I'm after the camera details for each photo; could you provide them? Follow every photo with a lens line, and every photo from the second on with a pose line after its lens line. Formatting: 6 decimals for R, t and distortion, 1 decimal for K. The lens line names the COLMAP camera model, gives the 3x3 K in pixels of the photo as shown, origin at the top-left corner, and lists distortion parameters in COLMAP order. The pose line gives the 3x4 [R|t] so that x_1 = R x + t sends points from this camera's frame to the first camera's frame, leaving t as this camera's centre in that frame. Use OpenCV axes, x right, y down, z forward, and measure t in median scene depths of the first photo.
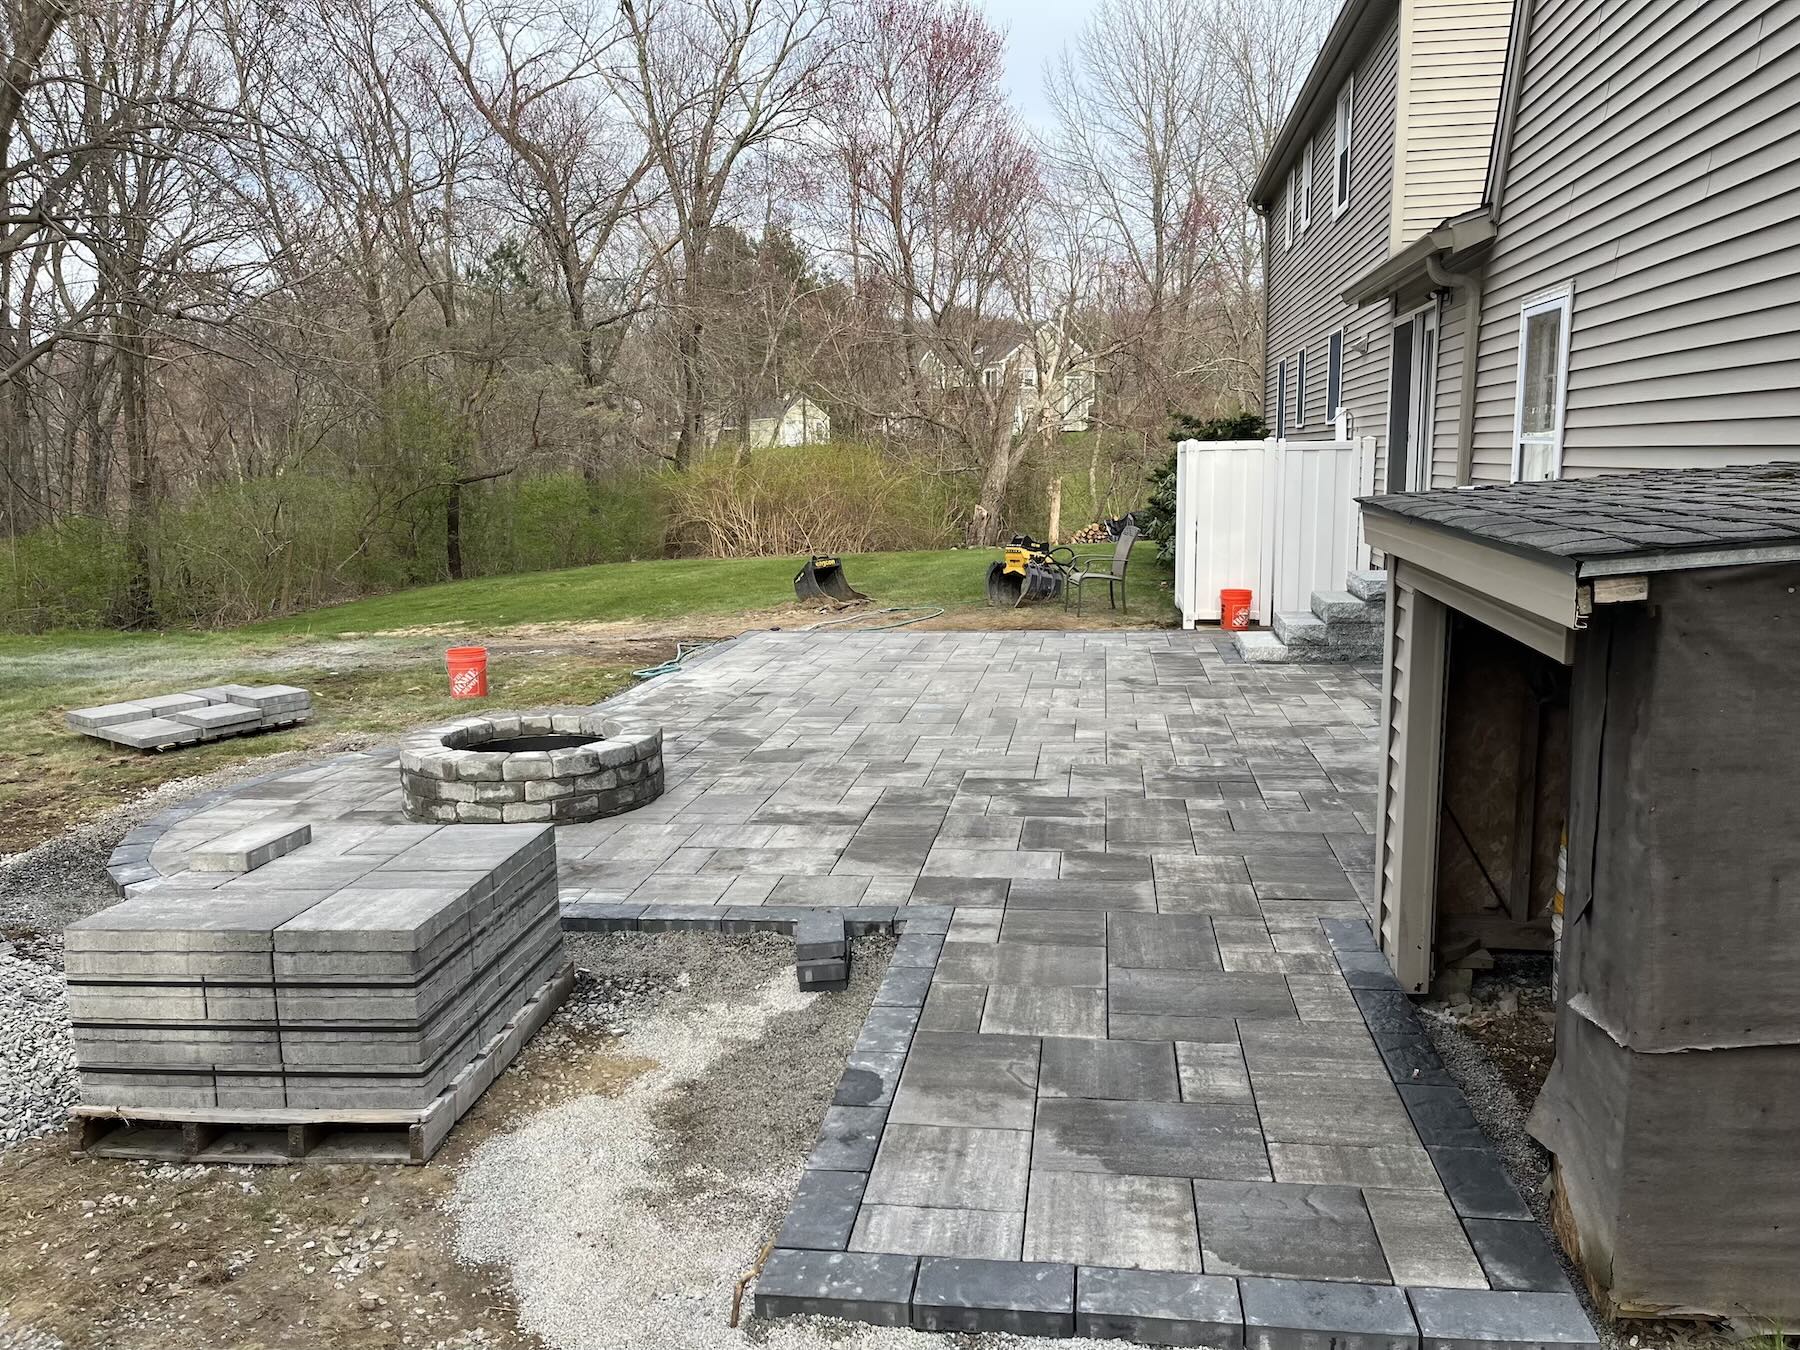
lens RADIAL K [[1358.0, 0, 900.0], [0, 1358.0, 675.0], [0, 0, 1]] dist [0.044333, -0.005252]
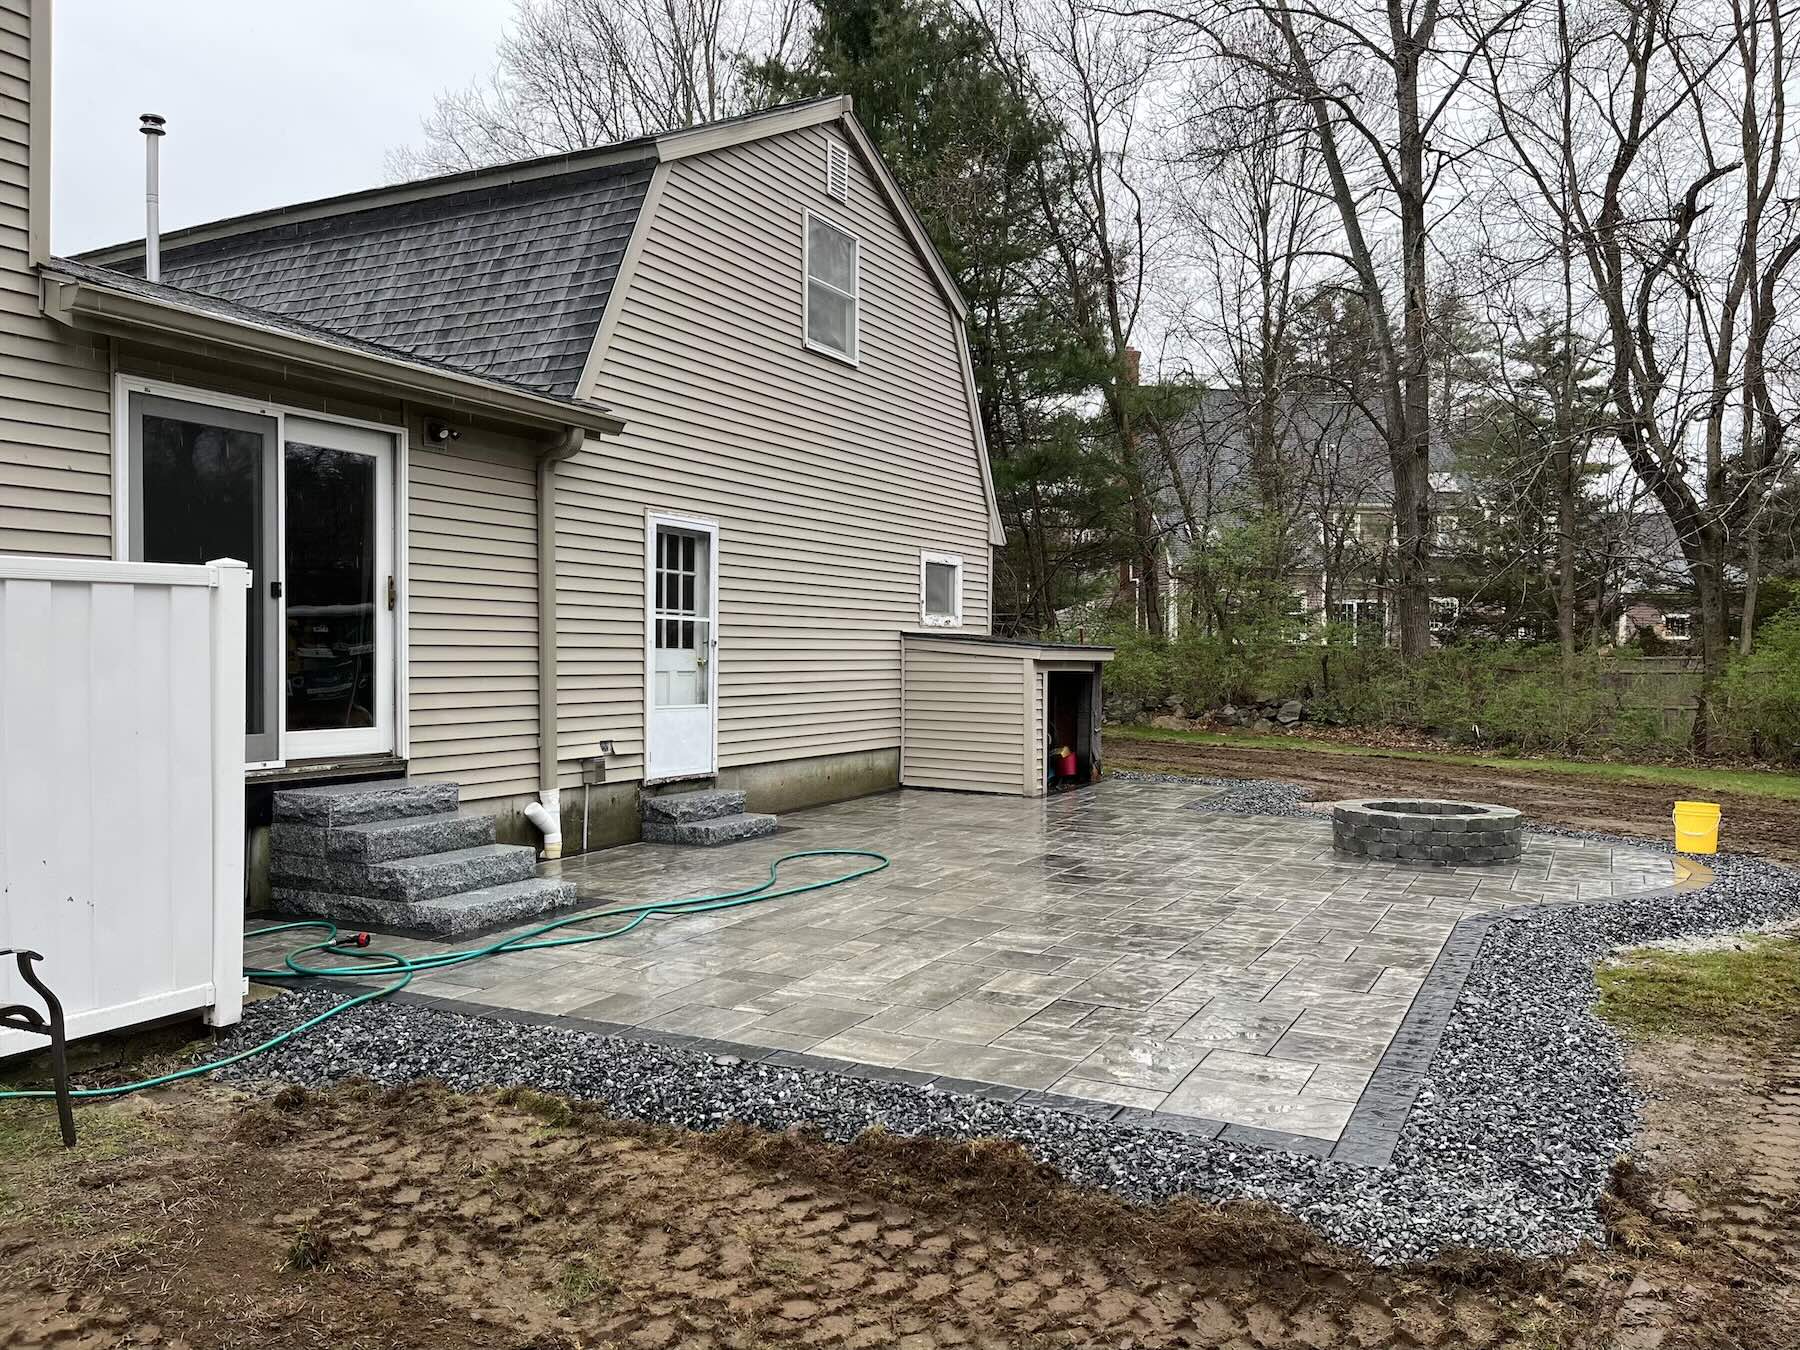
lens RADIAL K [[1340.7, 0, 907.1], [0, 1340.7, 691.5], [0, 0, 1]] dist [0.030433, -0.008124]
pose [[-0.946883, 0.000338, 0.321579, -0.069718], [0.059616, 0.982850, 0.174505, -0.119399], [-0.316005, 0.184406, -0.930664, 0.821559]]
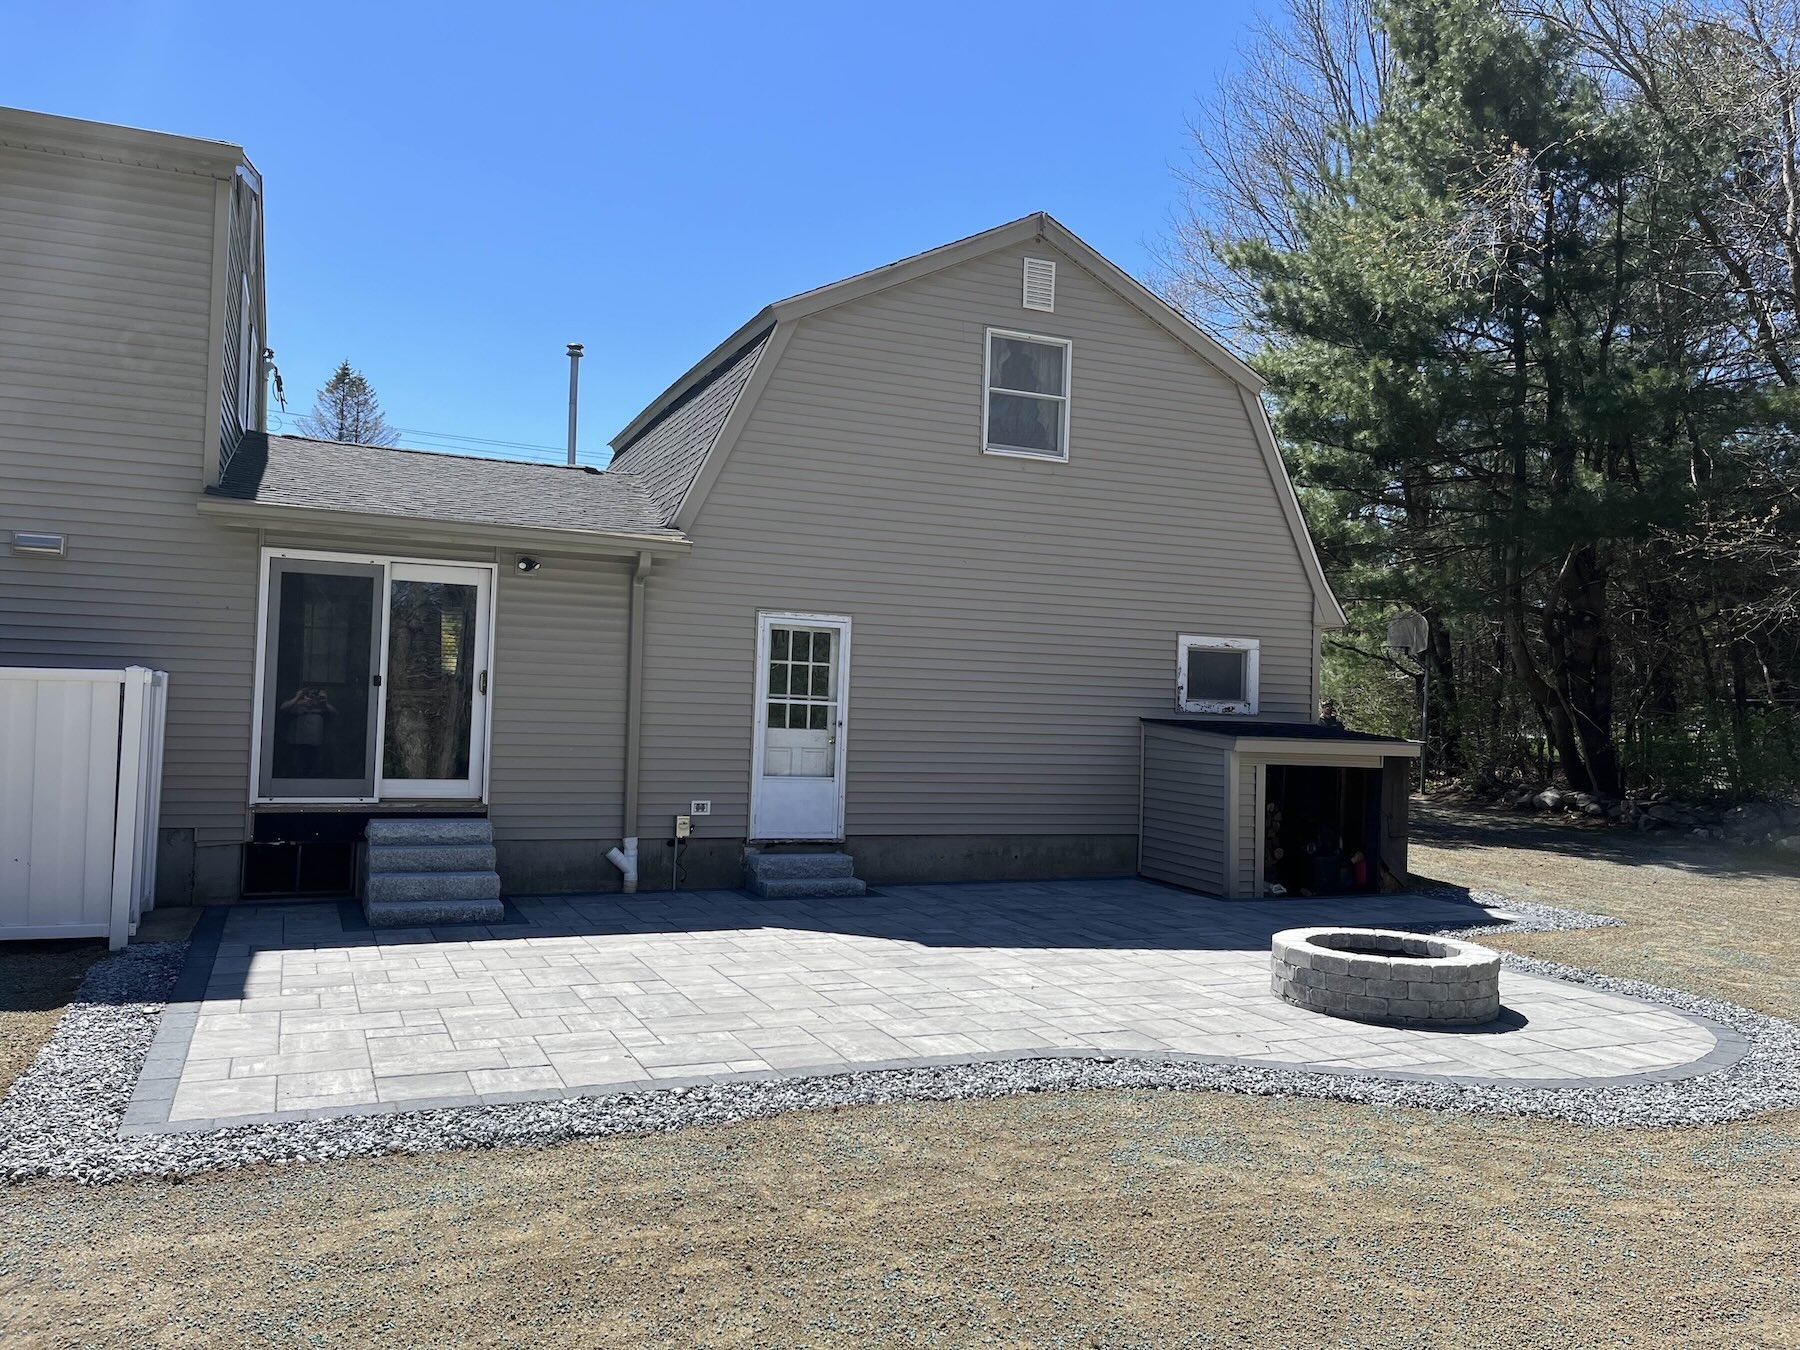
lens RADIAL K [[1347.1, 0, 900.0], [0, 1347.1, 675.0], [0, 0, 1]] dist [0.056113, -0.068453]
pose [[-0.537642, 0.024304, 0.842823, -0.347475], [0.113286, 0.992603, 0.043642, -0.096195], [-0.835528, 0.118944, -0.536419, 0.651657]]
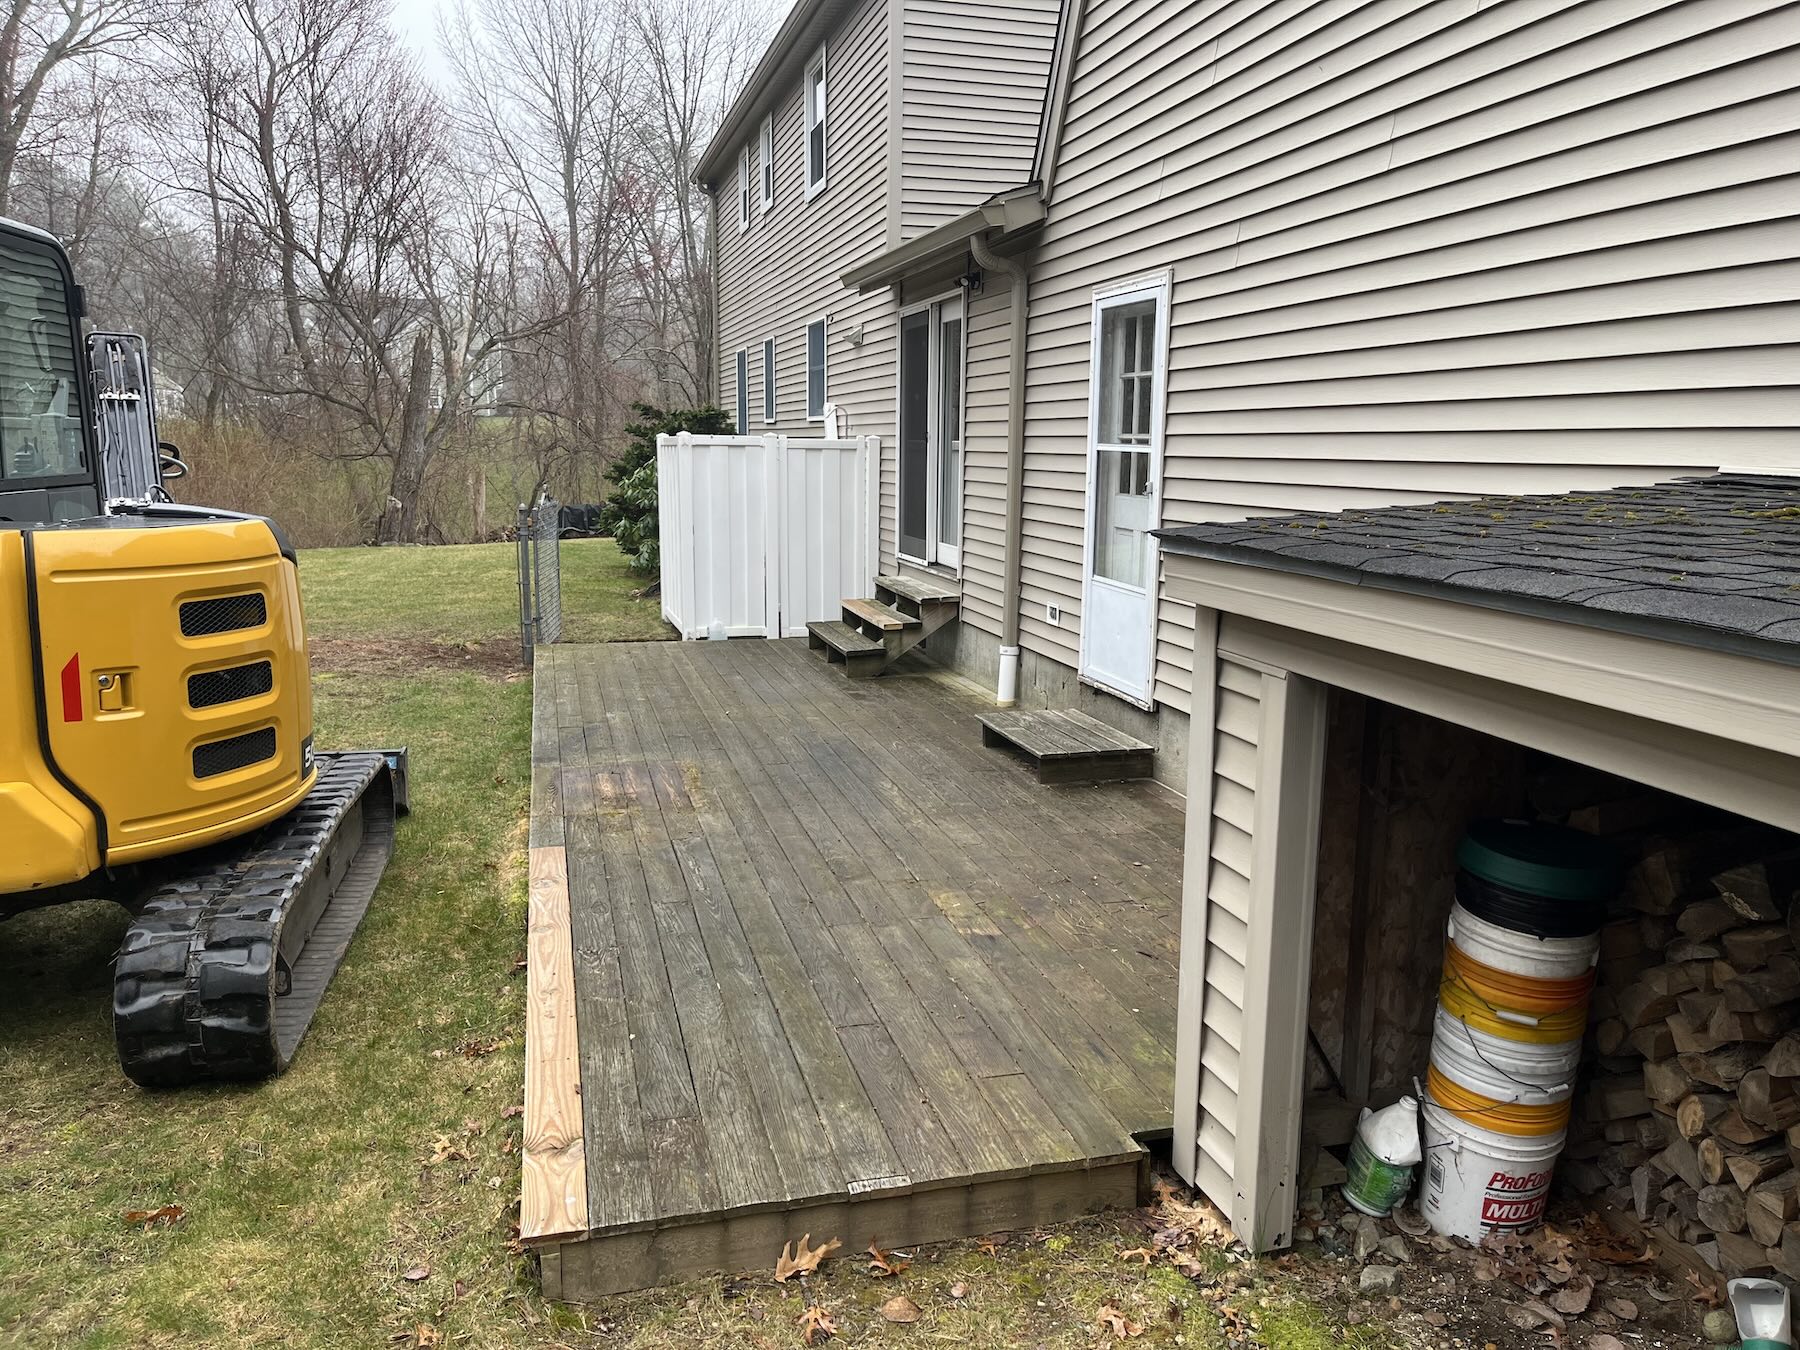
lens RADIAL K [[1355.4, 0, 923.6], [0, 1355.4, 674.2], [0, 0, 1]] dist [0.057618, -0.092678]
pose [[0.905171, -0.044886, 0.422670, -0.012937], [0.042341, 0.998984, 0.015412, -0.015710], [-0.422933, 0.003946, 0.906153, 0.094121]]
